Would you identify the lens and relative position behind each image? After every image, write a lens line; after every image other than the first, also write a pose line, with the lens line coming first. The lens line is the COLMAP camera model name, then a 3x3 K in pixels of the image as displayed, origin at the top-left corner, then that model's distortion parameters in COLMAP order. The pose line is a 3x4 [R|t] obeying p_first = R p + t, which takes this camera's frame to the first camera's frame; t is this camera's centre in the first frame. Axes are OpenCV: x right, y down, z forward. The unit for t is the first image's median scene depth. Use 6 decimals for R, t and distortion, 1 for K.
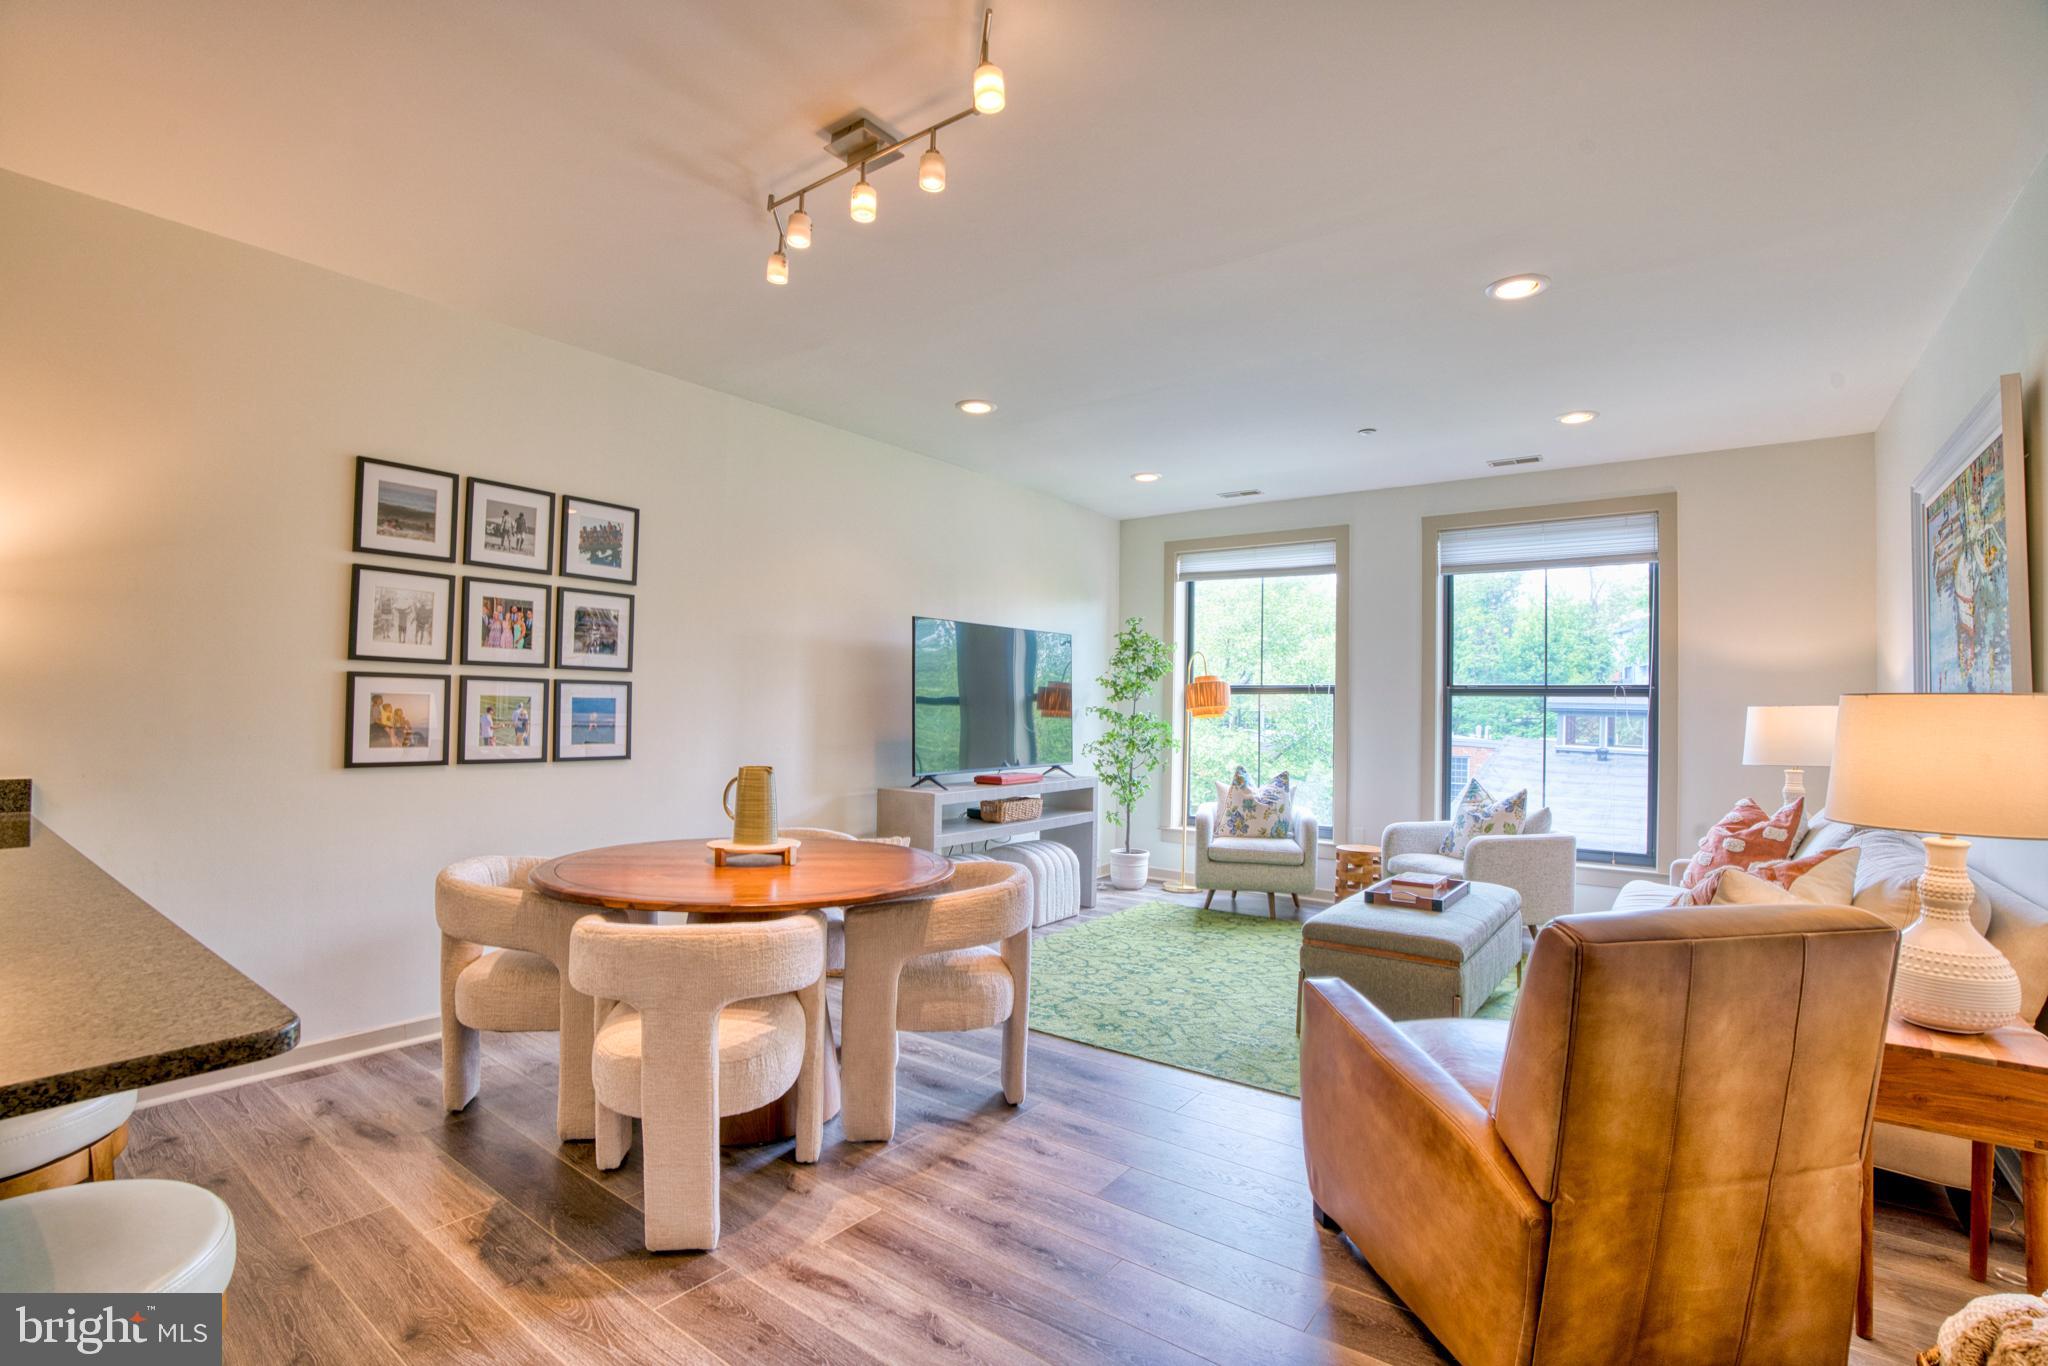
lens RADIAL K [[970.0, 0, 1024.7], [0, 970.0, 690.8], [0, 0, 1]] dist [-0.019324, -0.000541]
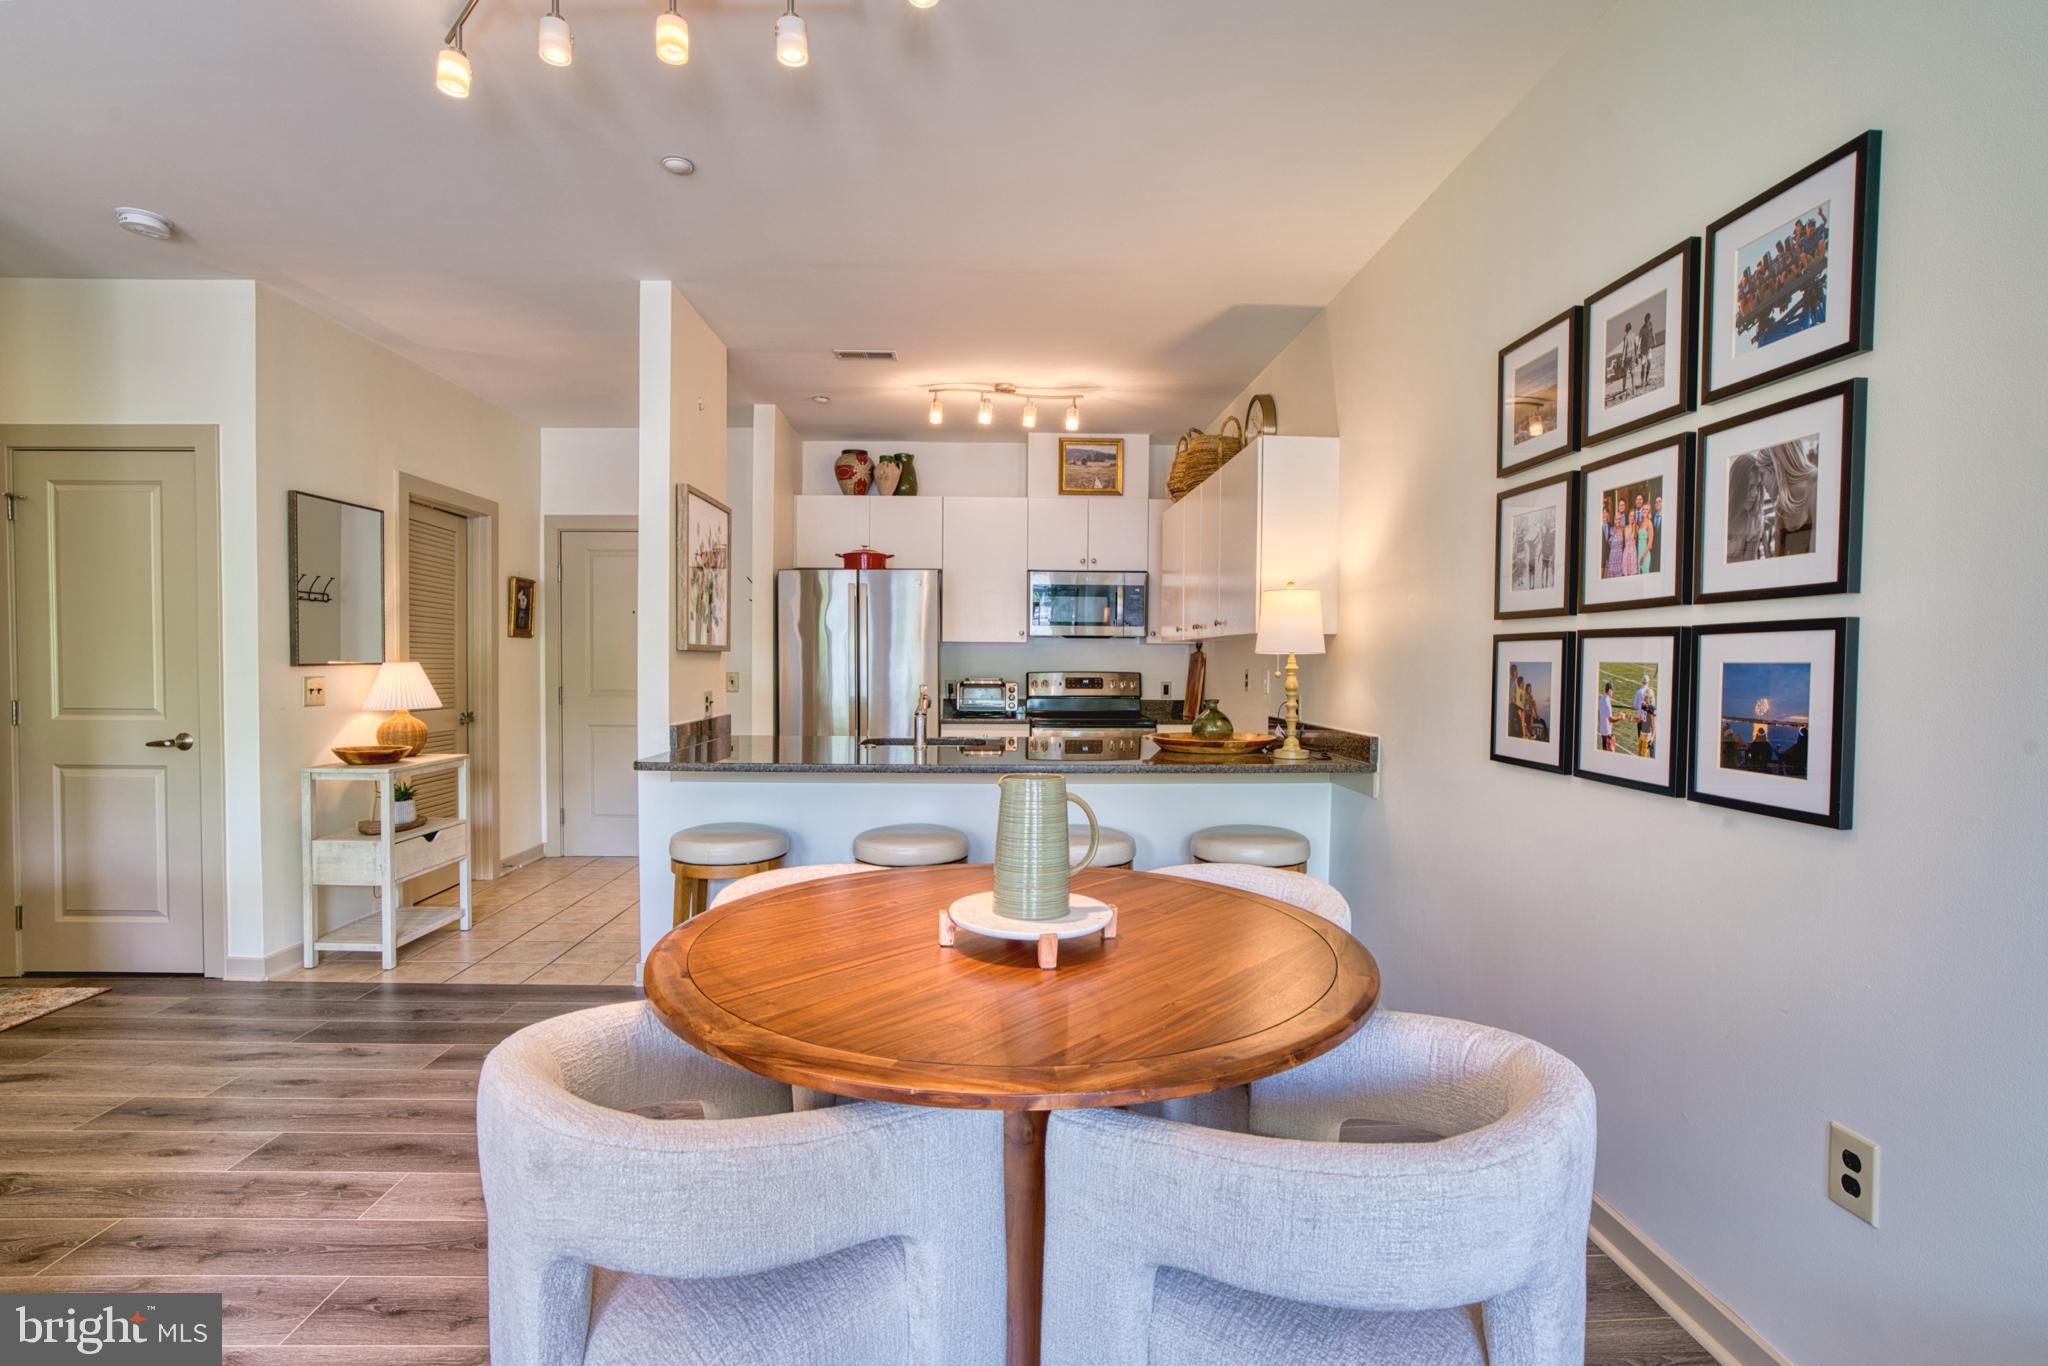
lens RADIAL K [[970.0, 0, 1021.2], [0, 970.0, 680.4], [0, 0, 1]] dist [-0.019324, -0.000541]
pose [[-0.775786, 0.001728, -0.630994, 0.072191], [0.006019, 0.999971, -0.004662, 0.015464], [0.630968, -0.007414, -0.775774, 1.191510]]
